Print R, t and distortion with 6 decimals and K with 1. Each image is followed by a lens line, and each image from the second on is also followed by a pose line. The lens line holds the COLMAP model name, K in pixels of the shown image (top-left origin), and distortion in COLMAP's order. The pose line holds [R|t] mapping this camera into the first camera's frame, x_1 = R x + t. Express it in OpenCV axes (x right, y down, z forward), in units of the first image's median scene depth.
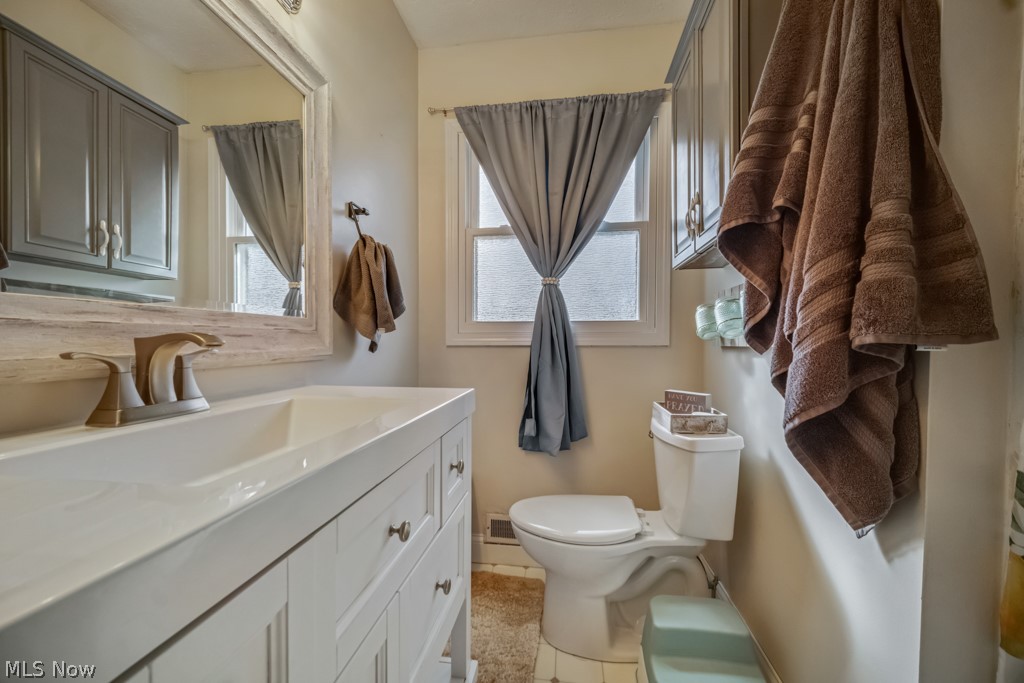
lens RADIAL K [[407.7, 0, 510.2], [0, 407.7, 340.4], [0, 0, 1]] dist [-0.000027, -0.000326]
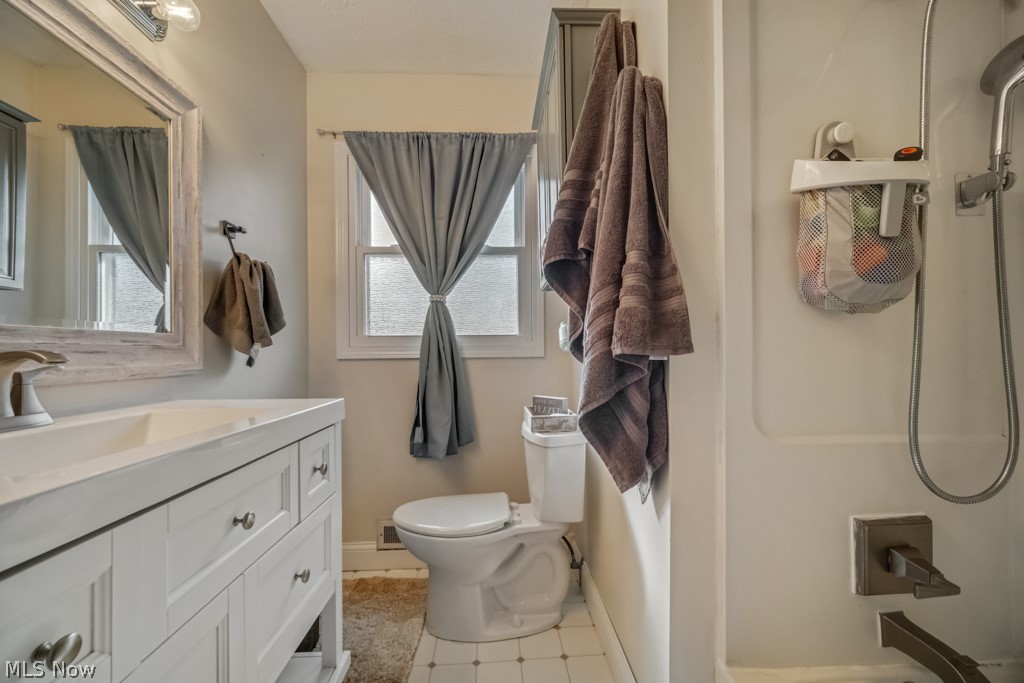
lens RADIAL K [[410.2, 0, 512.2], [0, 410.2, 344.2], [0, 0, 1]] dist [-0.001651, 0.000407]
pose [[0.983025, -0.005719, 0.183385, 0.119305], [0.009329, 0.999779, -0.018828, -0.001742], [-0.183237, 0.020219, 0.982861, -0.130753]]
